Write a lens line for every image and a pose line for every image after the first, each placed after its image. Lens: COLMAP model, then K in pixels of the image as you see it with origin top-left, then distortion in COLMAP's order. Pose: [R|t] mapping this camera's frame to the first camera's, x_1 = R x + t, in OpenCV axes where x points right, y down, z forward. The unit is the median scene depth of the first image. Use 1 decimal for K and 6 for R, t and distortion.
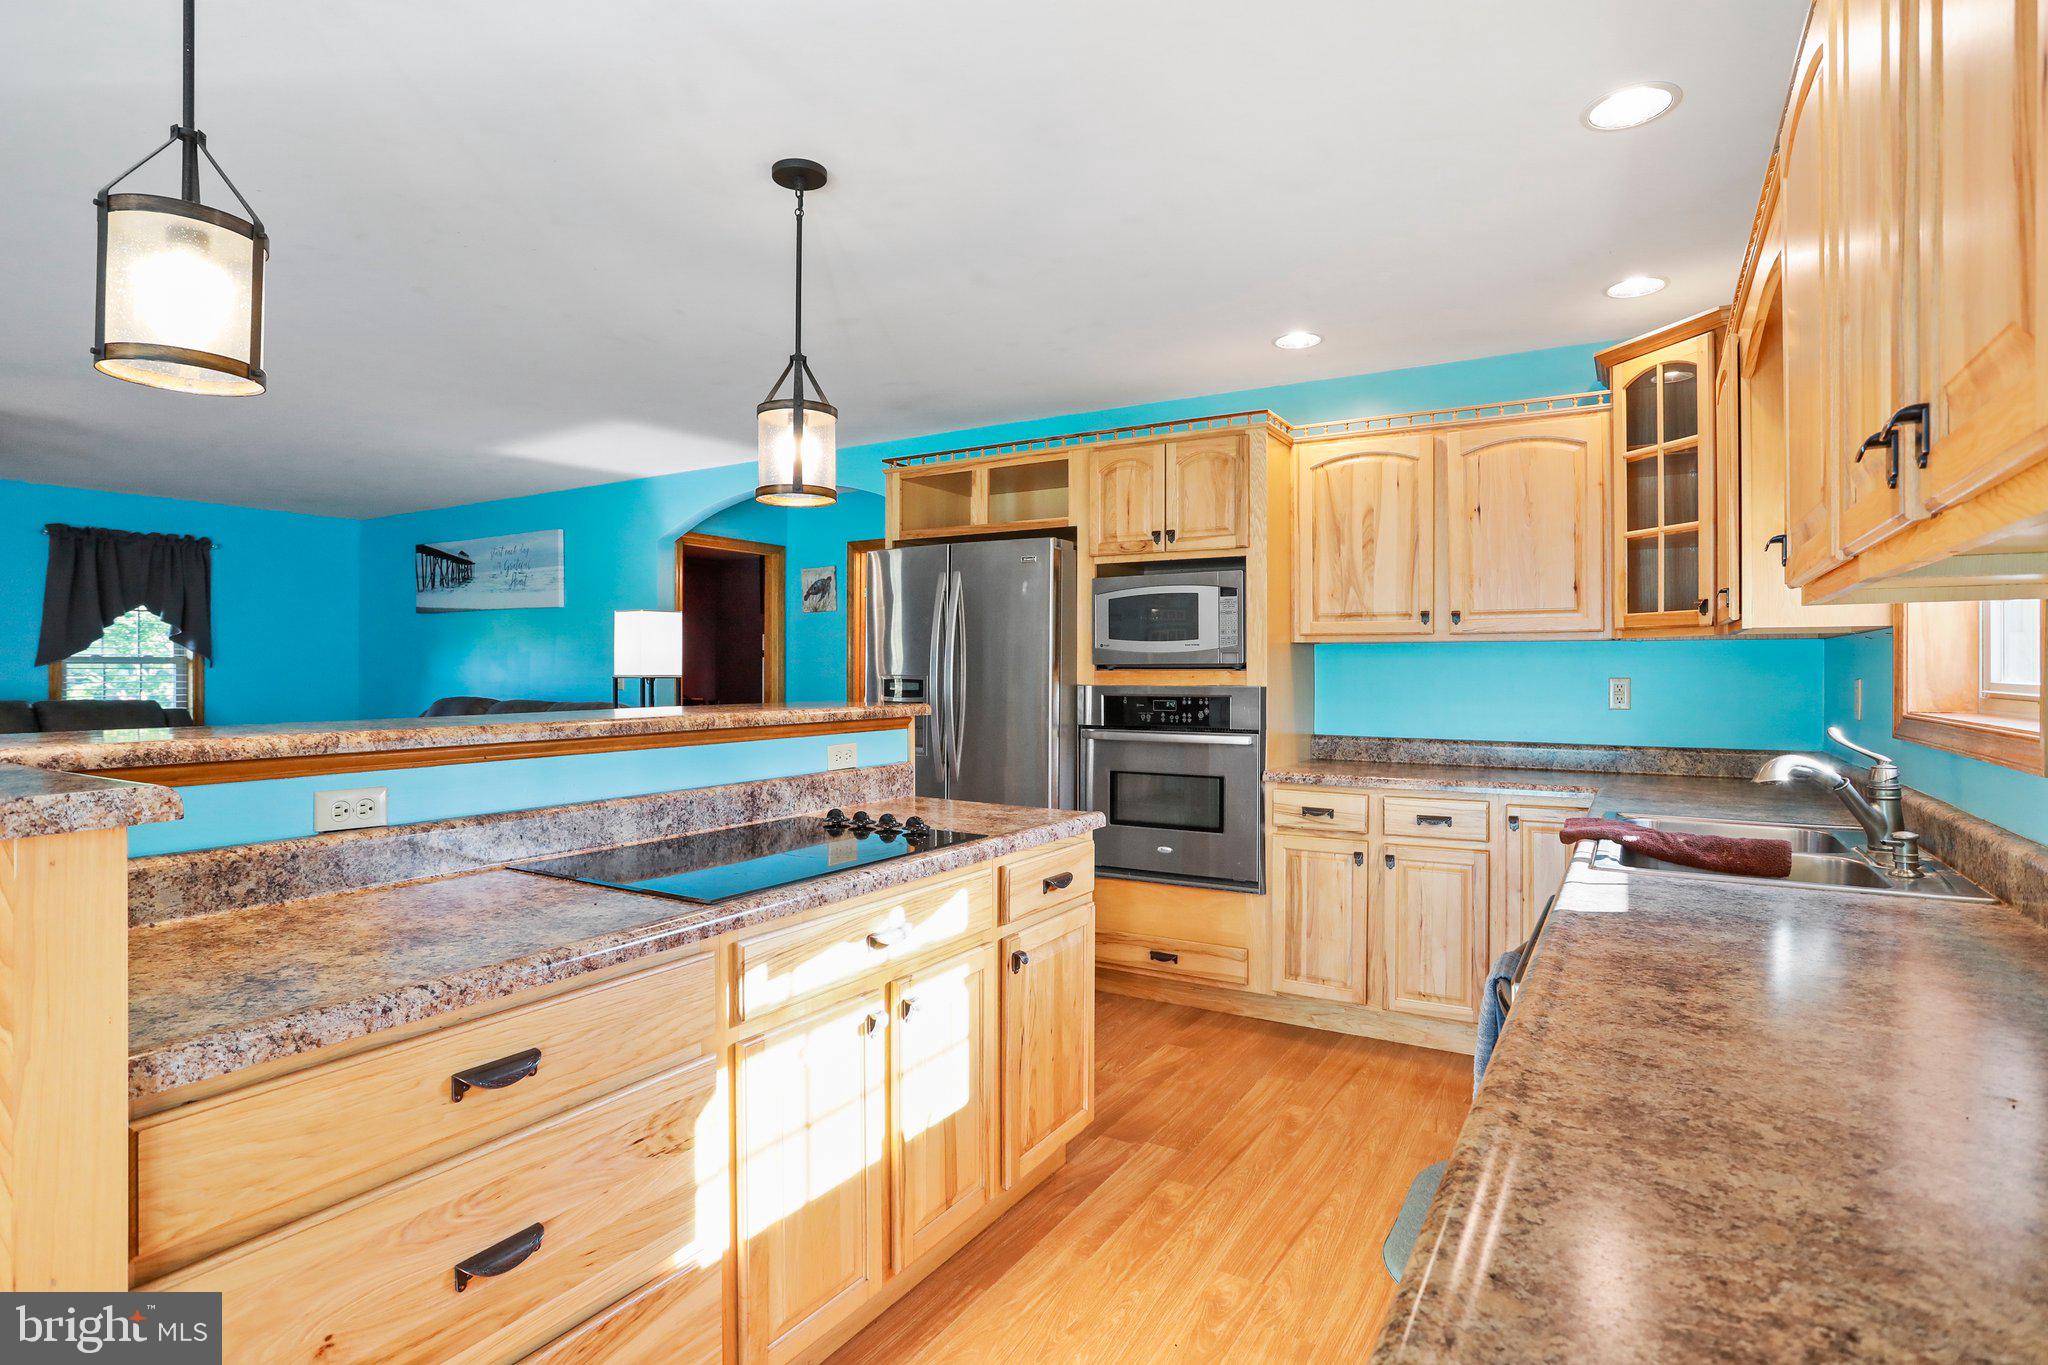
lens RADIAL K [[1042.4, 0, 1023.7], [0, 1042.4, 671.4], [0, 0, 1]] dist [-0.068591, 0.035161]
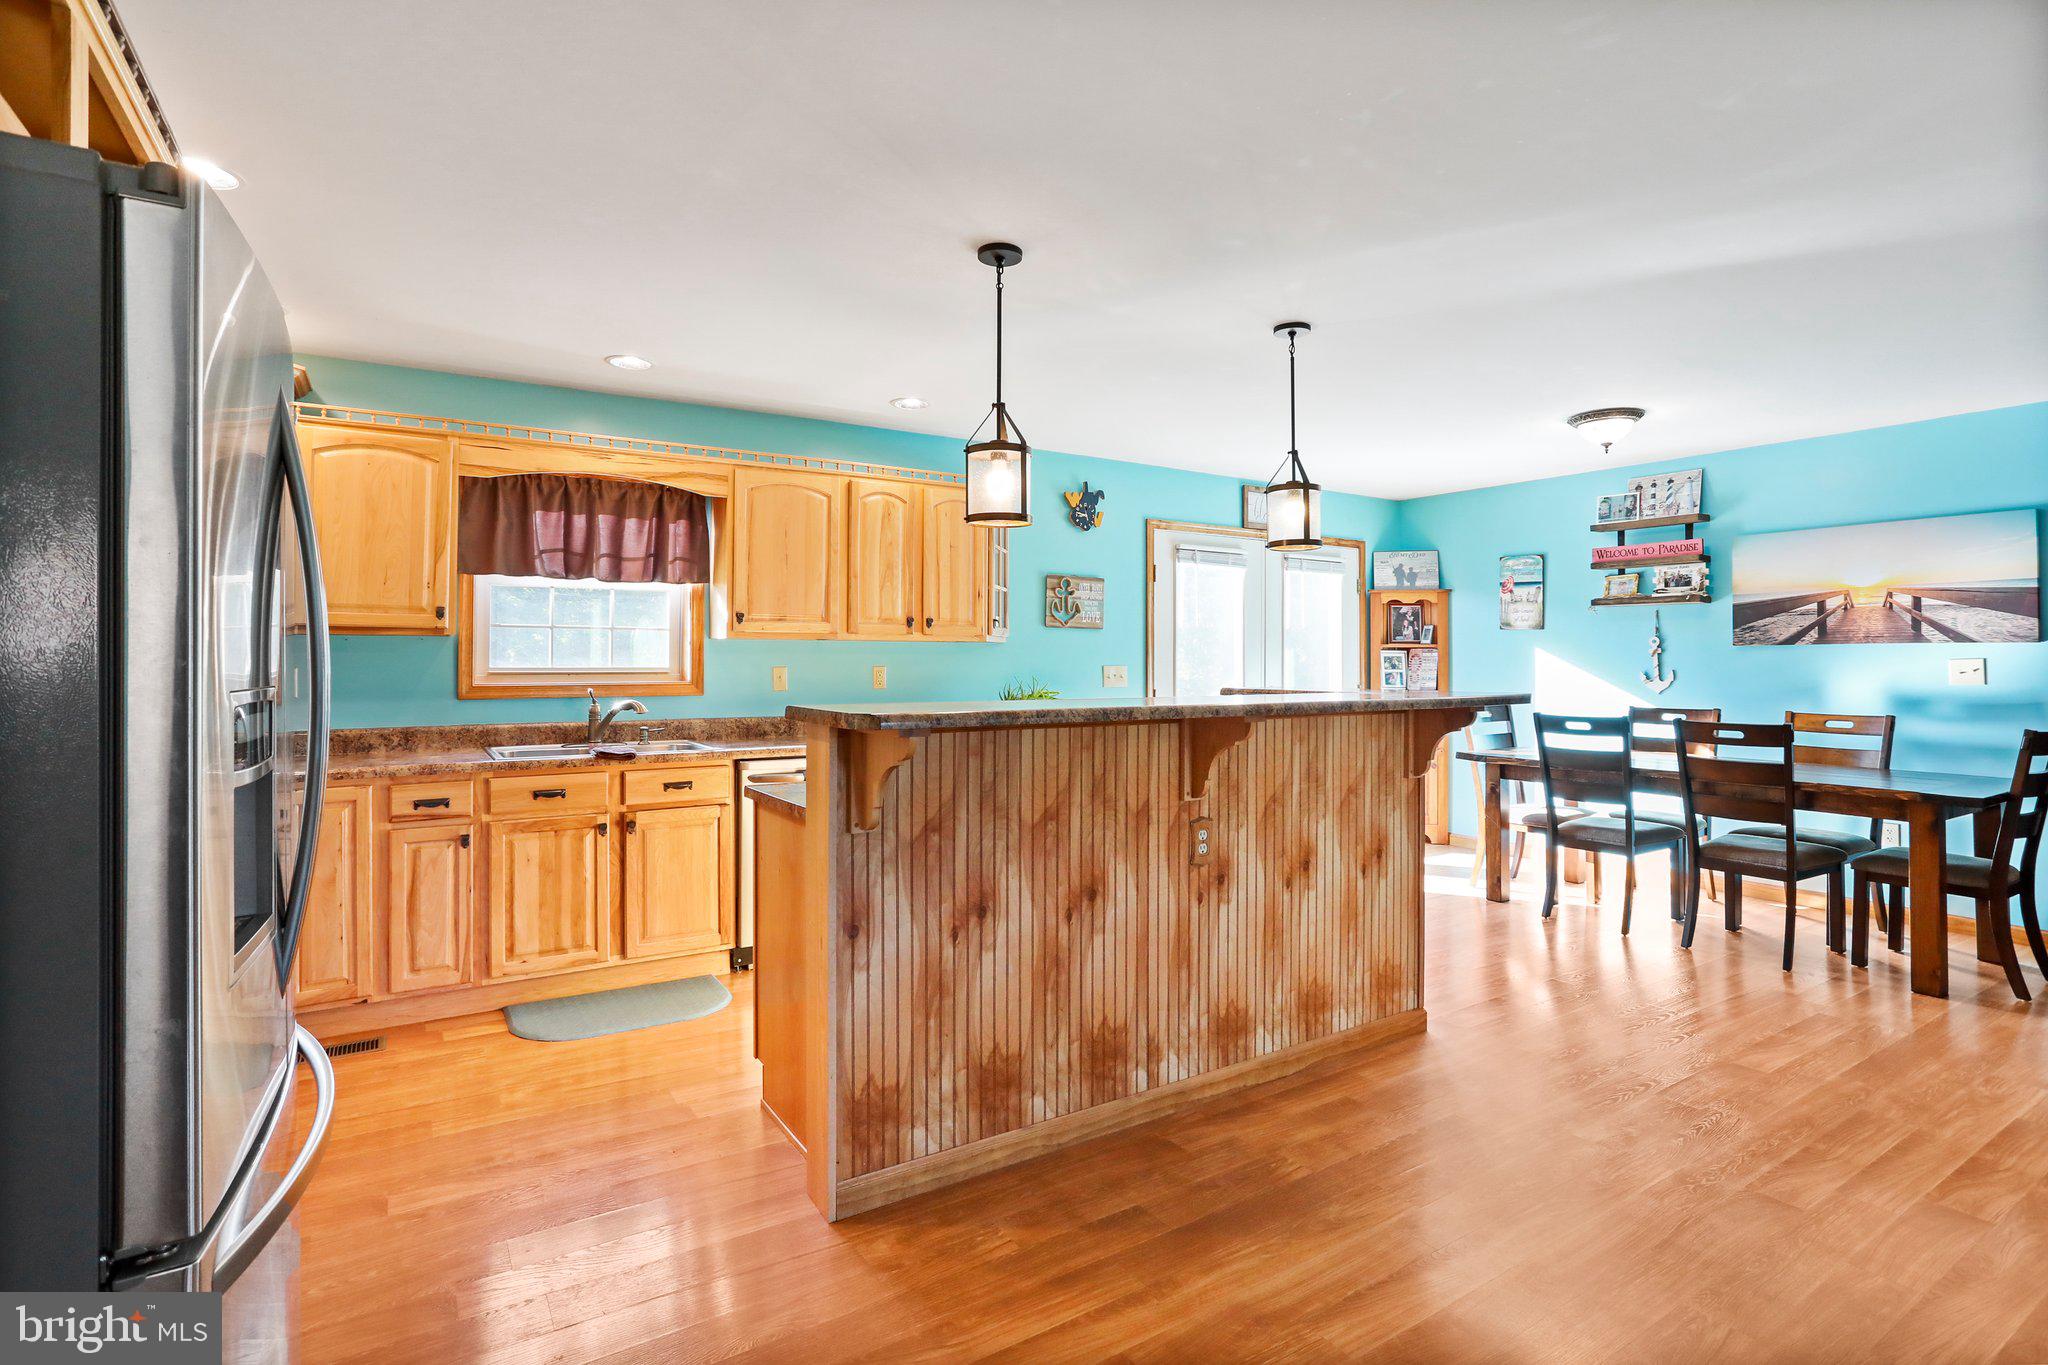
lens RADIAL K [[997.1, 0, 1021.1], [0, 997.1, 656.6], [0, 0, 1]] dist [-0.065114, 0.036787]
pose [[-0.895789, 0.000194, 0.444479, -0.481607], [0.000019, 1.000000, -0.000398, -0.005257], [-0.444479, -0.000348, -0.895789, 1.290221]]
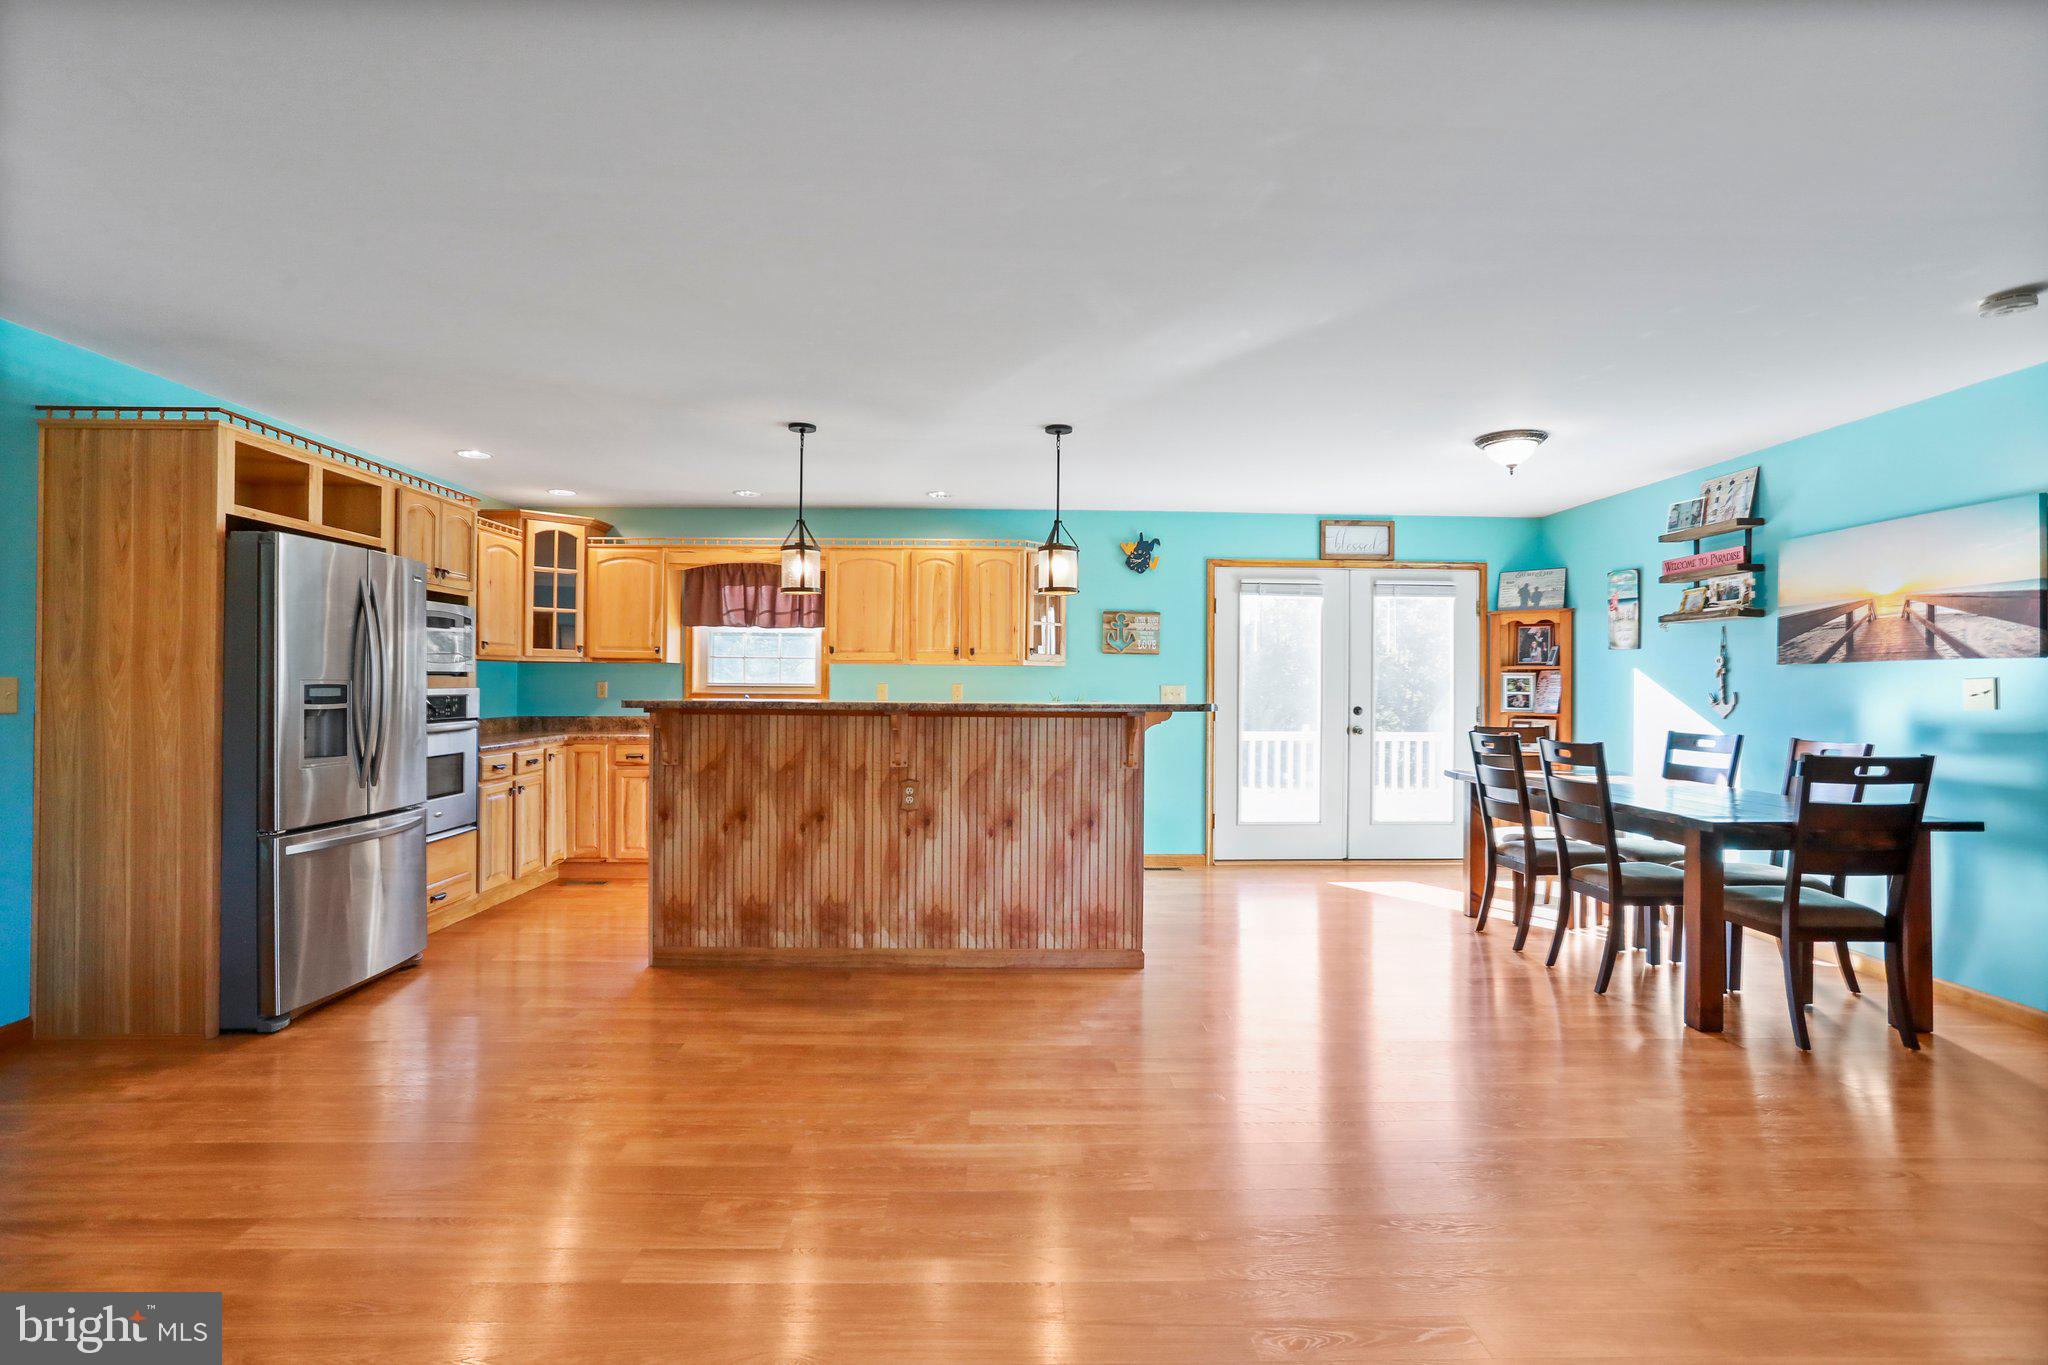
lens RADIAL K [[1002.9, 0, 1024.0], [0, 1002.9, 682.5], [0, 0, 1]] dist [-0.060403, 0.039342]
pose [[-0.537099, -0.001662, 0.843517, -1.320591], [-0.003342, 0.999994, -0.000157, 0.004618], [-0.843512, -0.002903, -0.537102, 1.063301]]
